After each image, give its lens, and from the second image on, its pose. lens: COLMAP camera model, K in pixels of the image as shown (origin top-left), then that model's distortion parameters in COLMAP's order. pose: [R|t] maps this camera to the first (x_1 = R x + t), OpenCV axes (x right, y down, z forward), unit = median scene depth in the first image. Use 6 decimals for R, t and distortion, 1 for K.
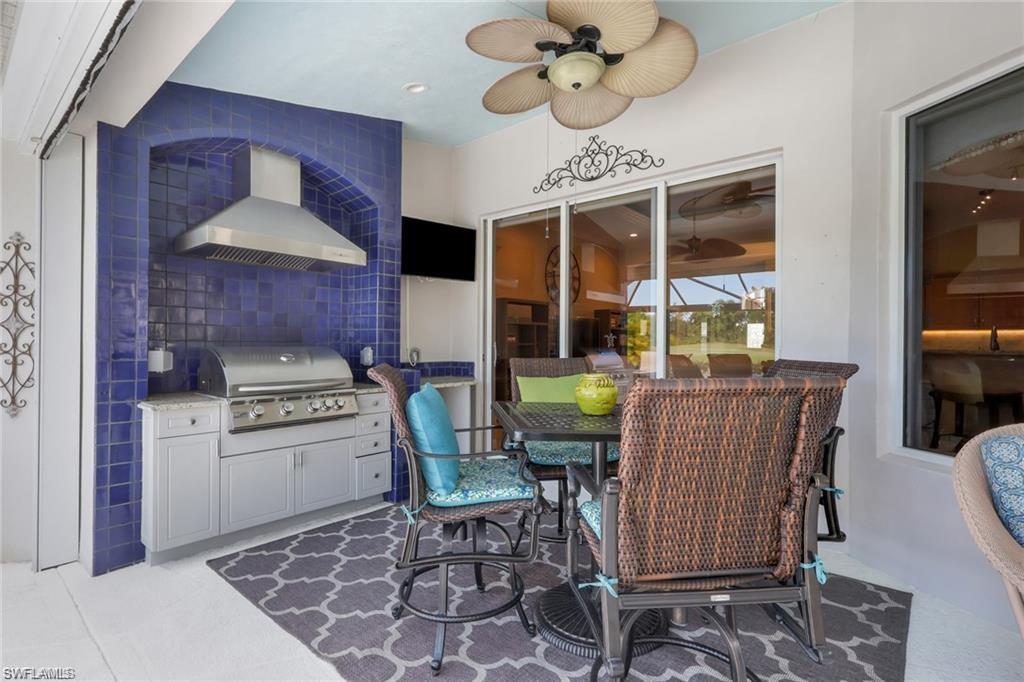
lens RADIAL K [[494.3, 0, 512.0], [0, 494.3, 341.0], [0, 0, 1]] dist [0.000745, -0.000006]
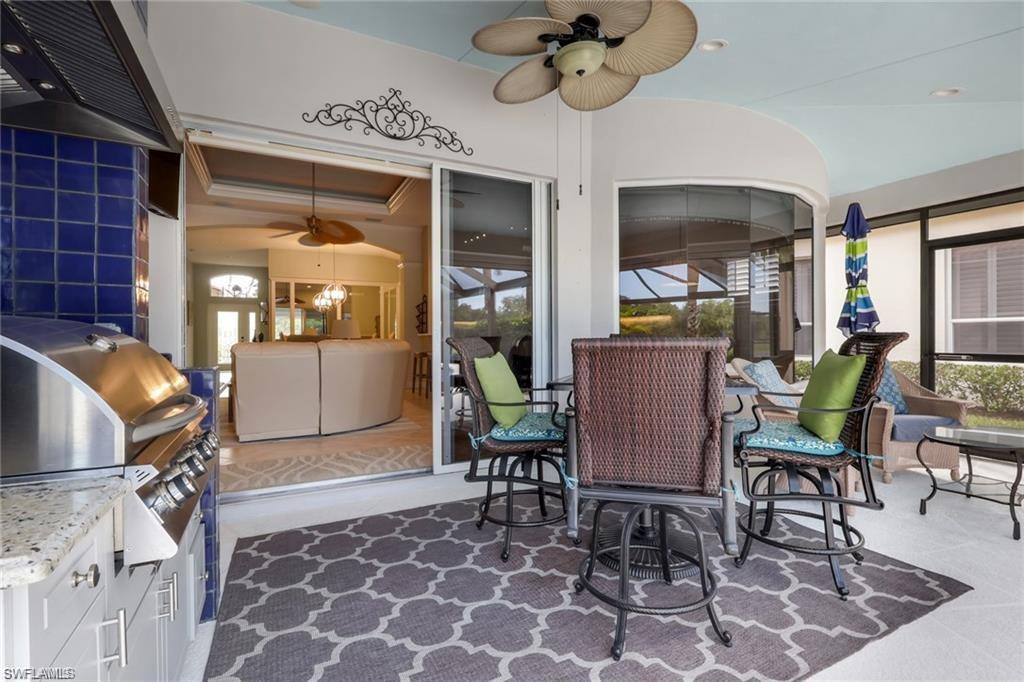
lens RADIAL K [[465.9, 0, 507.8], [0, 465.9, 334.9], [0, 0, 1]] dist [0.000521, -0.000117]
pose [[0.387192, -0.015884, 0.921862, -0.578977], [0.000663, 0.999856, 0.016950, 0.016841], [-0.921999, -0.005952, 0.387147, 0.515344]]
